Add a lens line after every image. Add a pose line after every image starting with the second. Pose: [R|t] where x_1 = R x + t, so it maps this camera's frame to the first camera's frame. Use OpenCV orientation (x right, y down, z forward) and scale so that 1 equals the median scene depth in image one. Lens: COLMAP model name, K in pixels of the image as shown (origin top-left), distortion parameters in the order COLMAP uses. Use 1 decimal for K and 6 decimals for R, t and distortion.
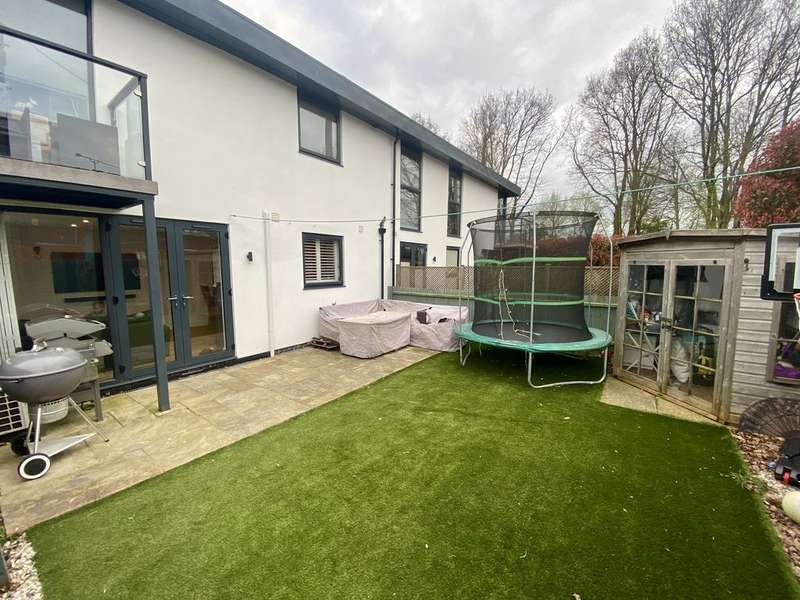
lens RADIAL K [[322.8, 0, 400.0], [0, 322.8, 300.0], [0, 0, 1]] dist [0.027110, -0.026755]
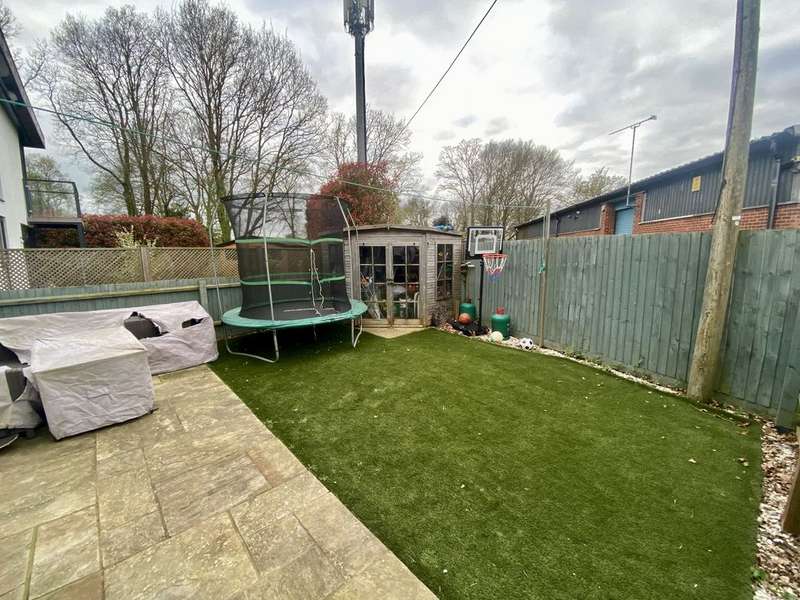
lens RADIAL K [[322.8, 0, 400.0], [0, 322.8, 300.0], [0, 0, 1]] dist [0.027110, -0.026755]
pose [[0.178400, -0.157708, 0.971237, -0.655846], [0.109736, 0.984103, 0.139640, -0.050999], [-0.977820, 0.081668, 0.192870, 0.554692]]
